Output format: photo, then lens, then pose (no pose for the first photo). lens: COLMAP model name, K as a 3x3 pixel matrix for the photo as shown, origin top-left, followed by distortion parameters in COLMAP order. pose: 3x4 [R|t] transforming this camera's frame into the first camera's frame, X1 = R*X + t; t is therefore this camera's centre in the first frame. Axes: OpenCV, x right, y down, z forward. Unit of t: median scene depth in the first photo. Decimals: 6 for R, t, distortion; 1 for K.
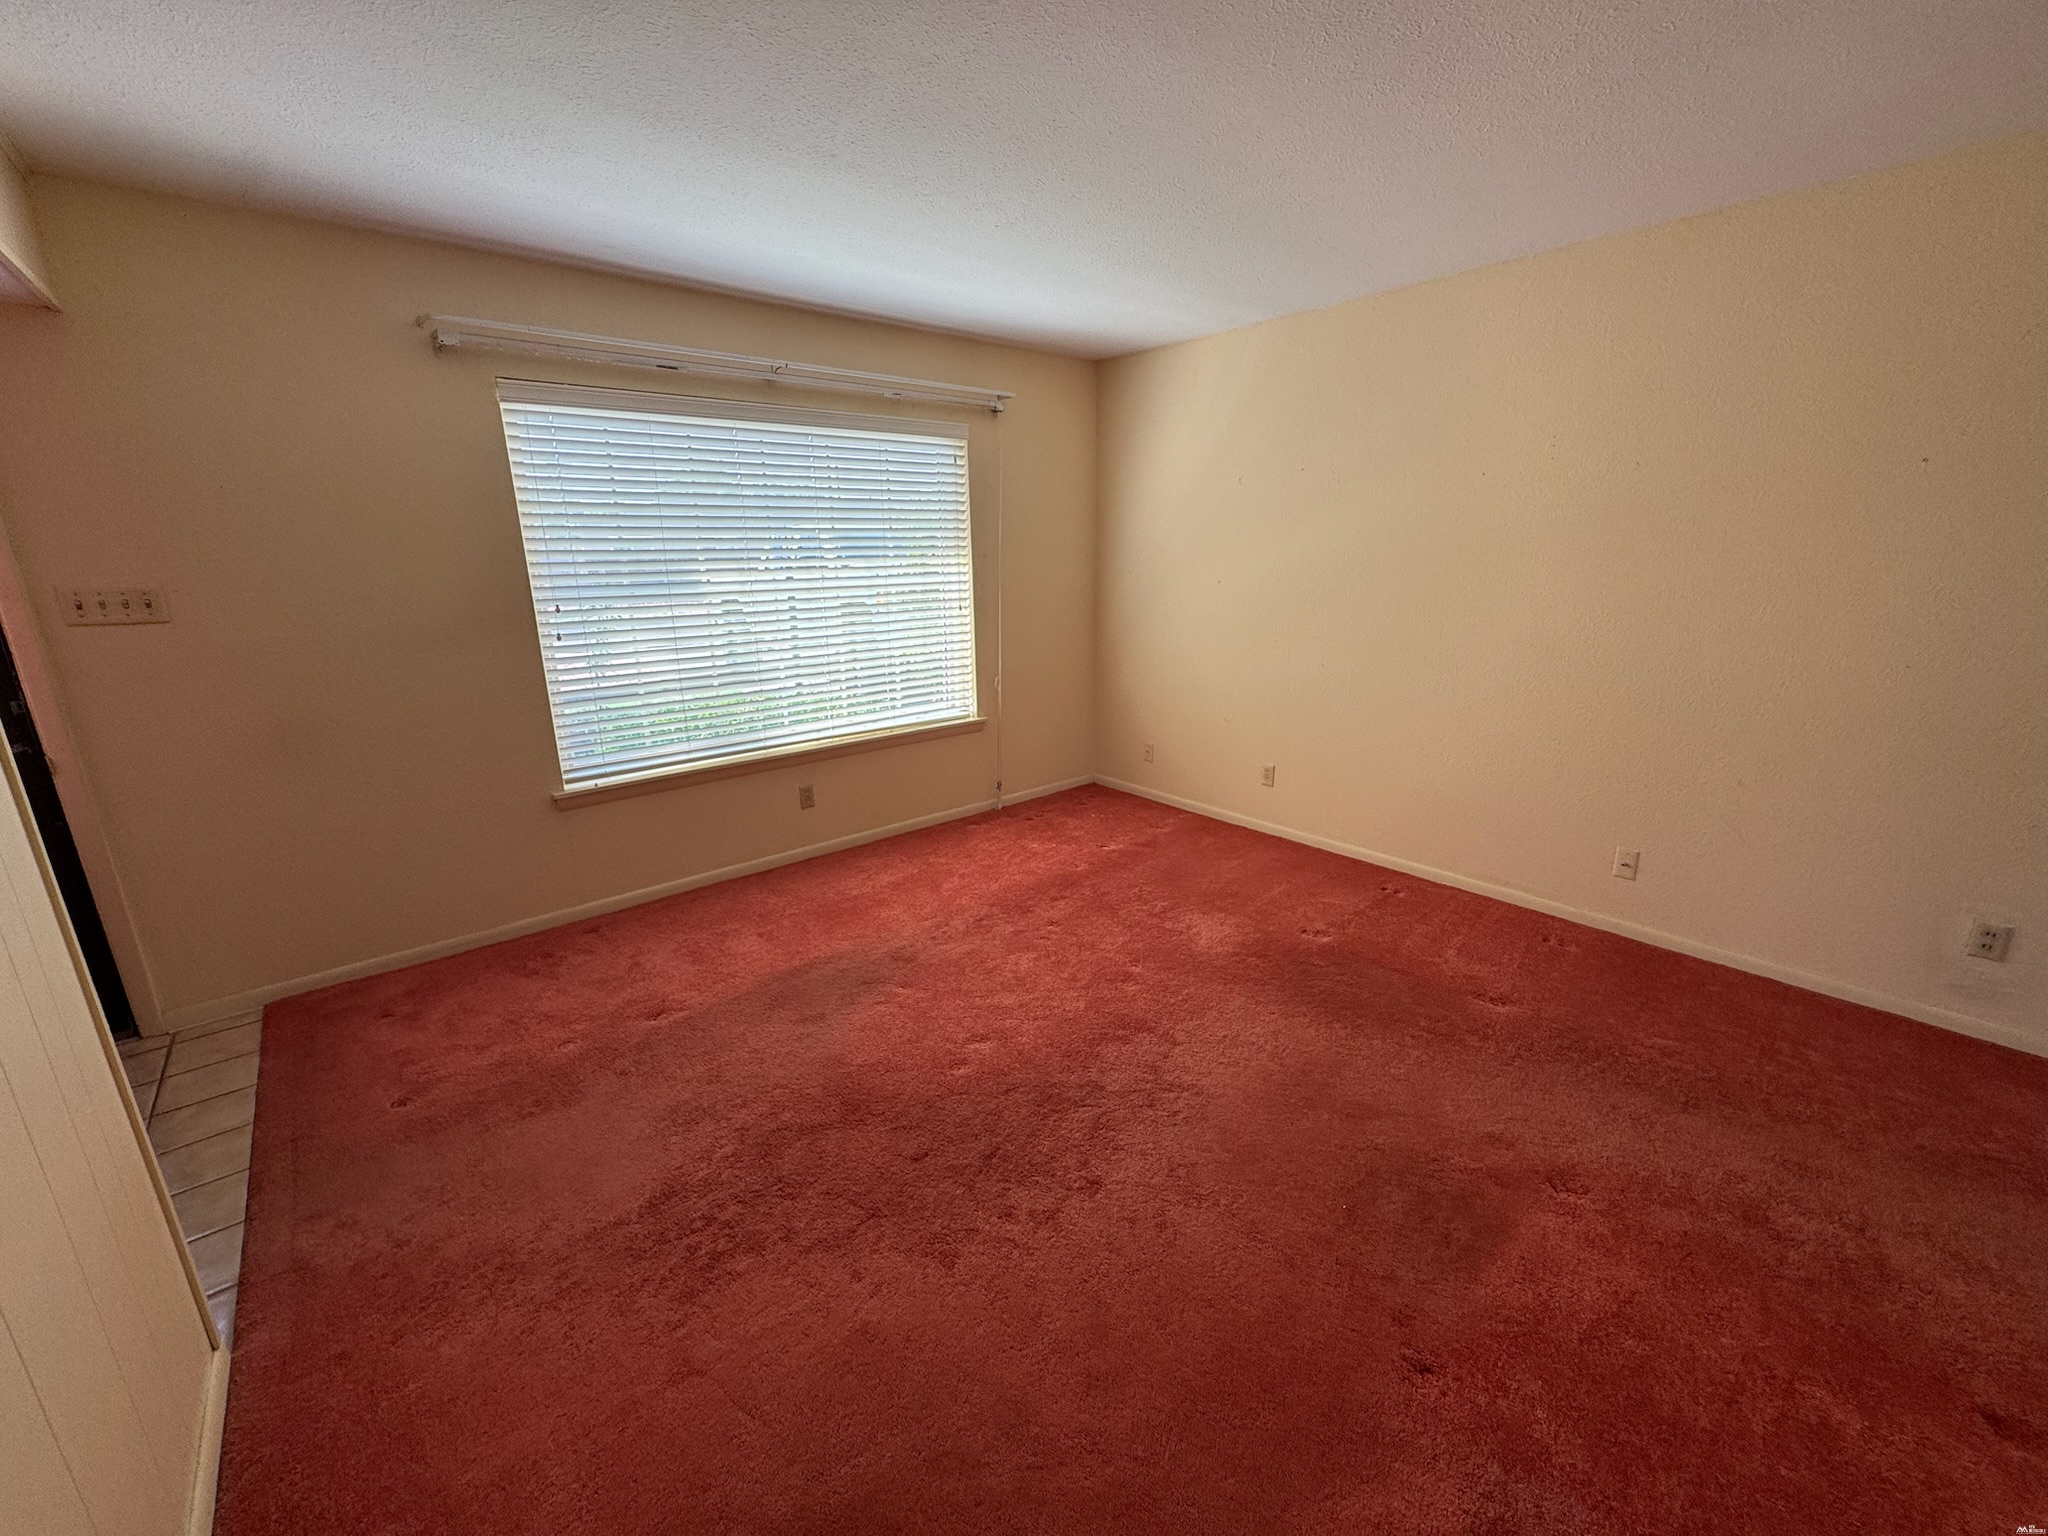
lens RADIAL K [[821.5, 0, 1035.4], [0, 821.5, 770.7], [0, 0, 1]] dist [0.001221, 0.000014]
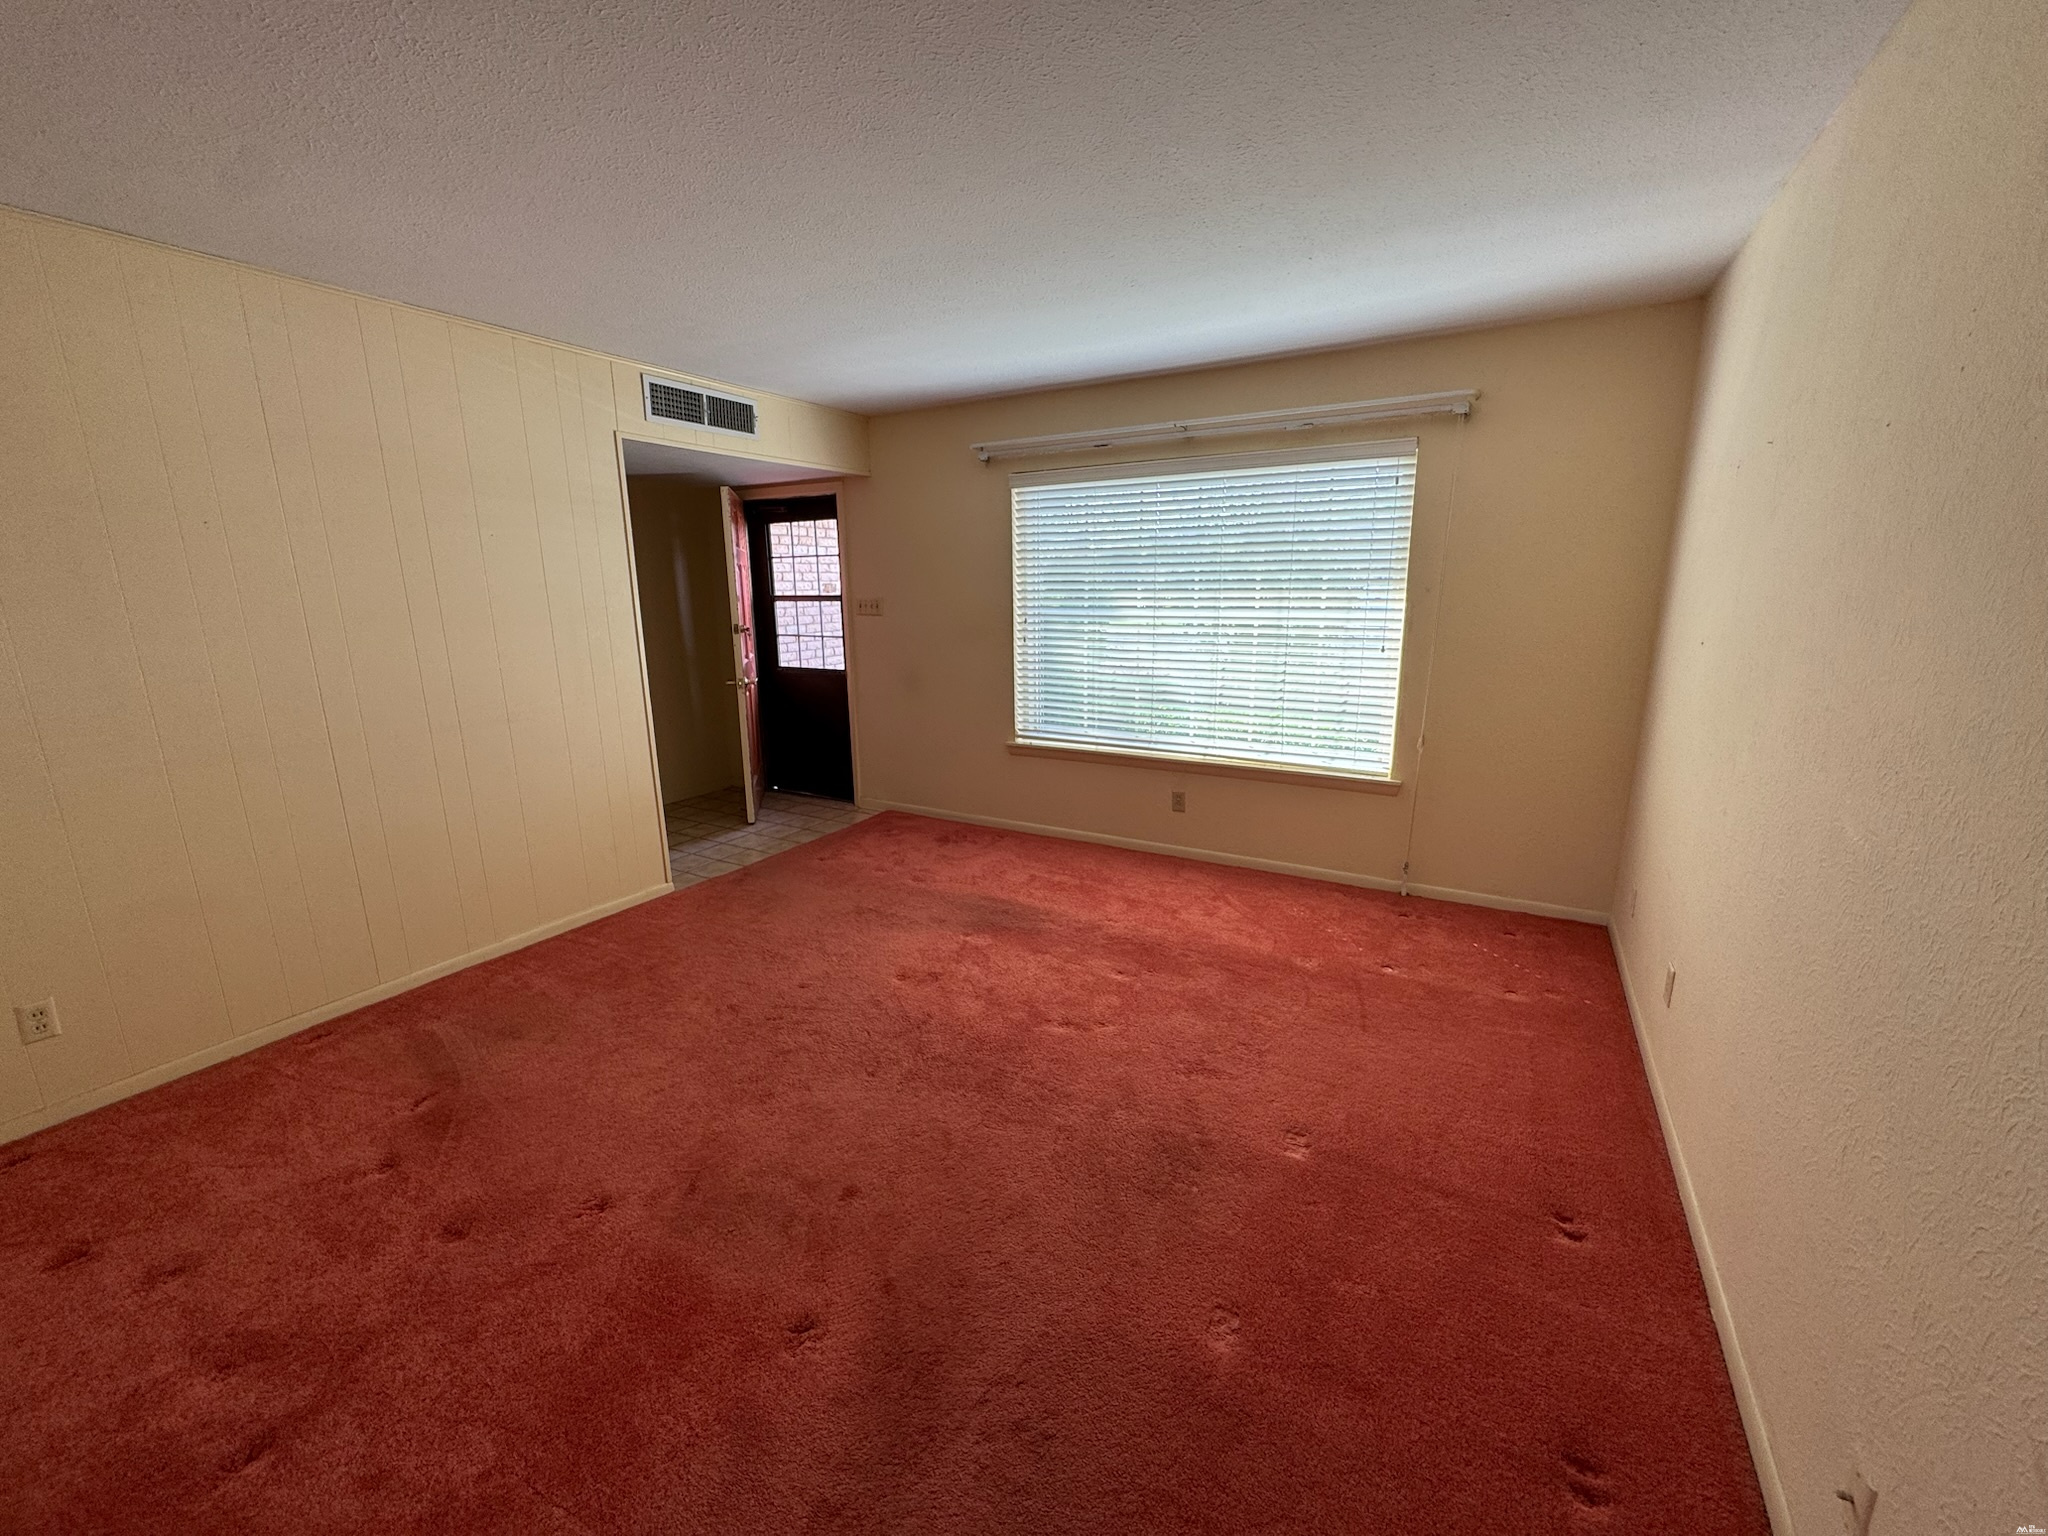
lens RADIAL K [[821.5, 0, 1043.1], [0, 821.5, 770.0], [0, 0, 1]] dist [0.001221, 0.000014]
pose [[0.339046, 0.216908, -0.915423, 0.761061], [-0.245512, 0.959738, 0.136478, -0.131876], [0.908169, 0.178475, 0.378649, 0.454757]]
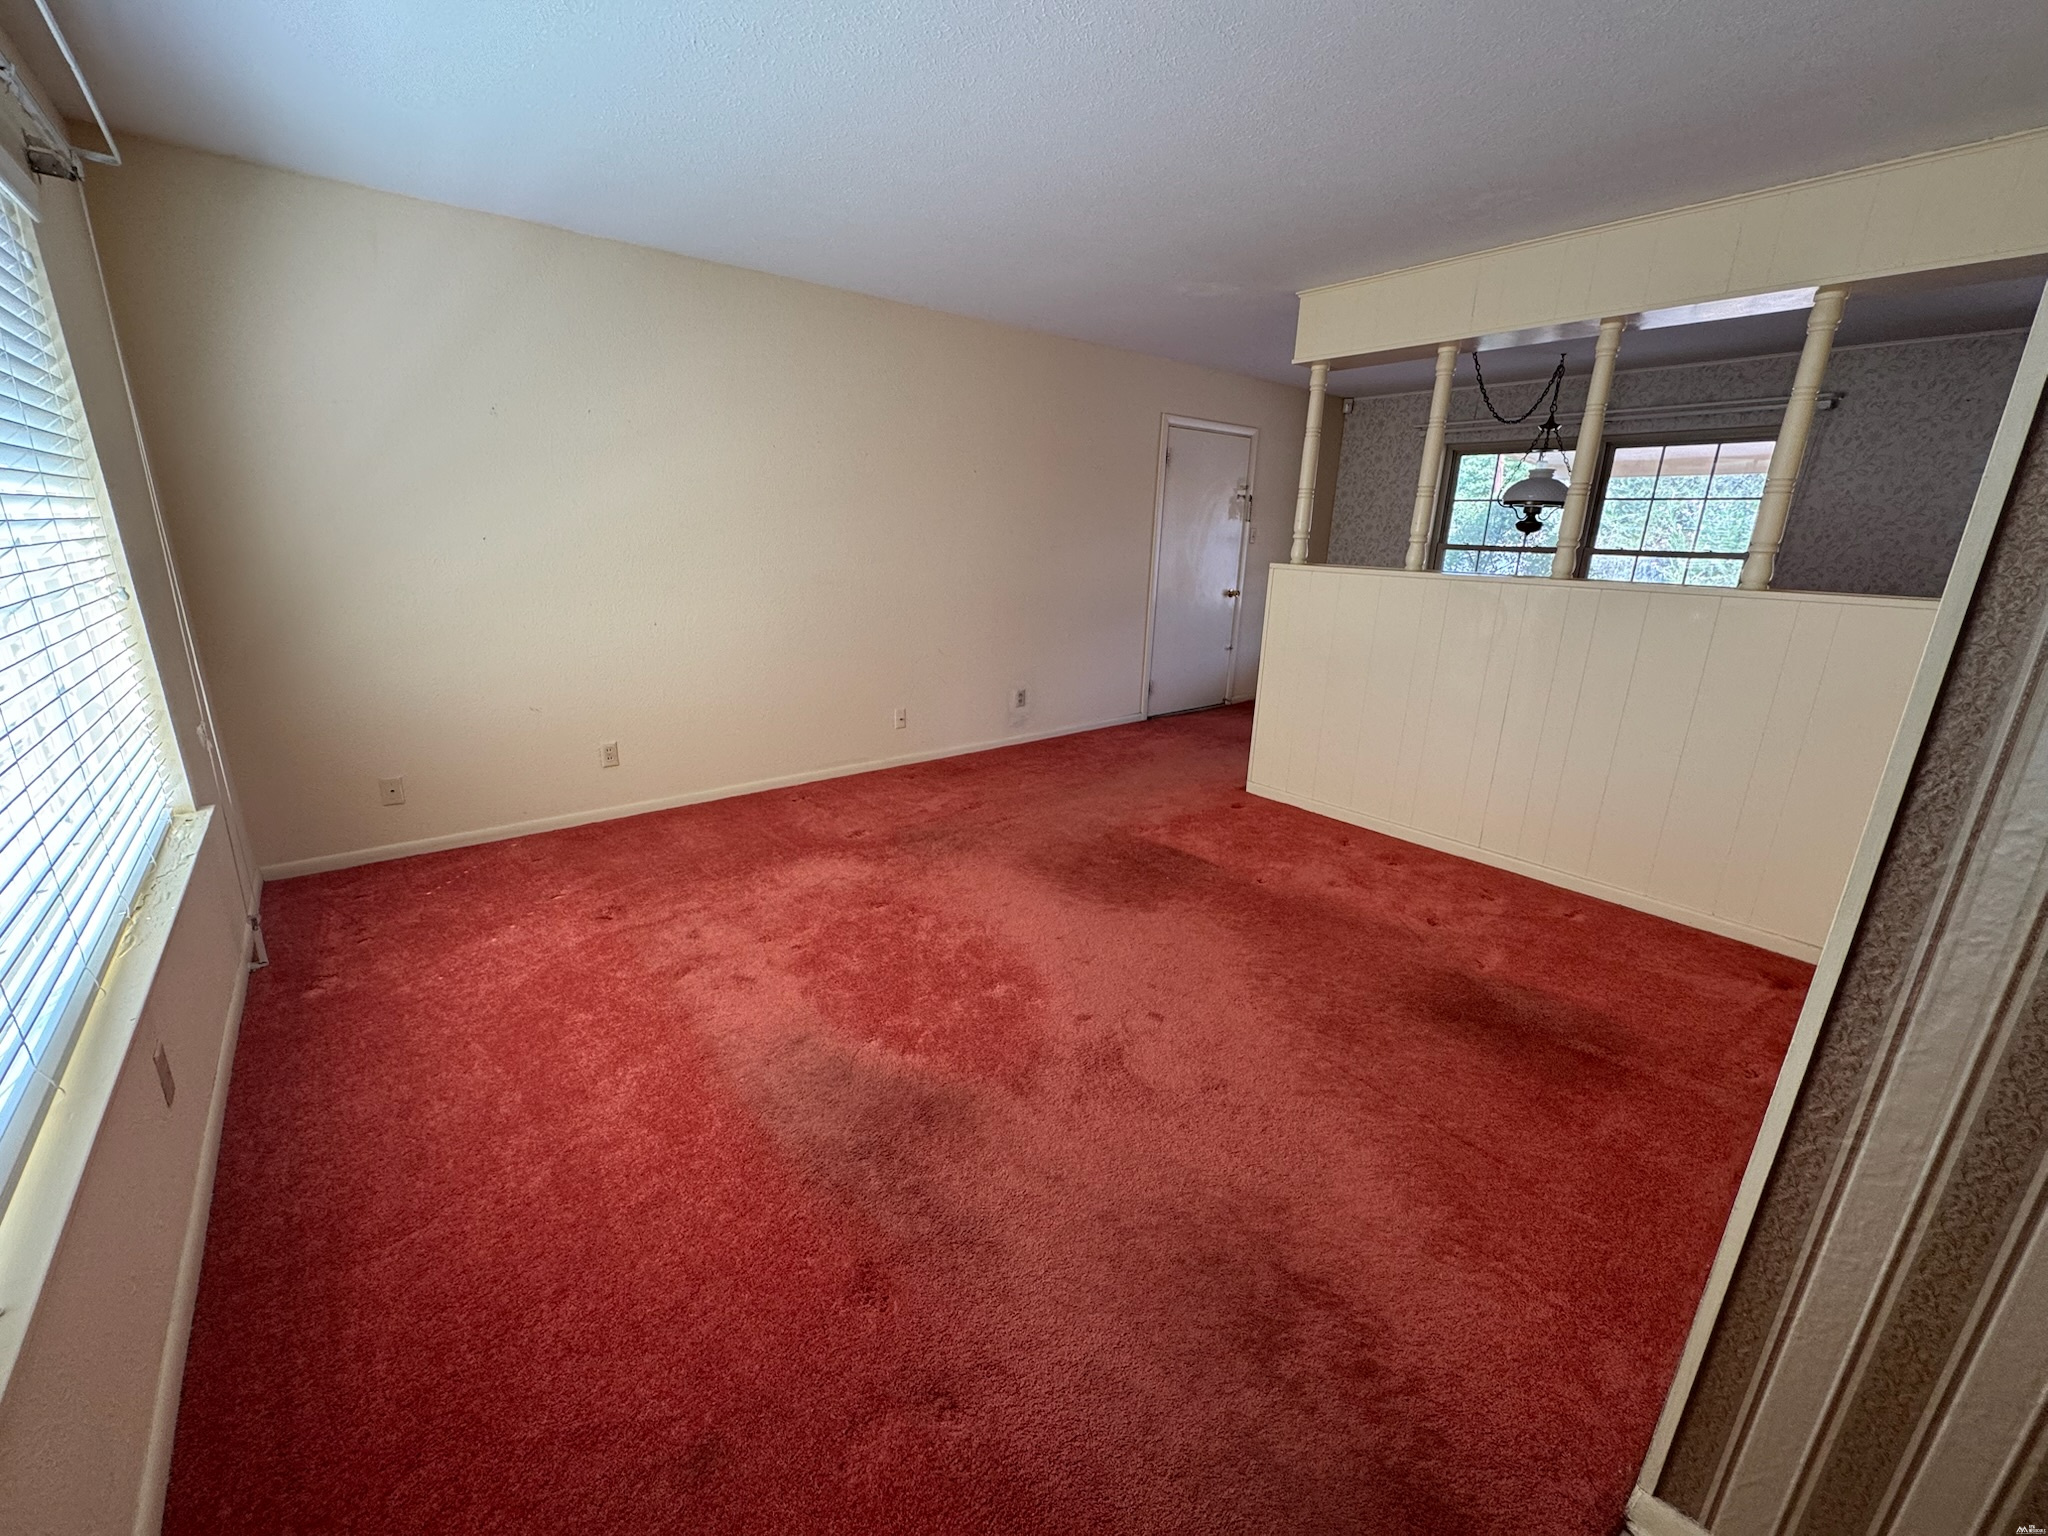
lens RADIAL K [[821.5, 0, 1013.9], [0, 821.5, 766.5], [0, 0, 1]] dist [0.001221, 0.000014]
pose [[0.026548, -0.270999, 0.962213, -0.696584], [0.237022, 0.936811, 0.257305, -0.132593], [-0.971141, 0.221235, 0.089103, 0.588031]]
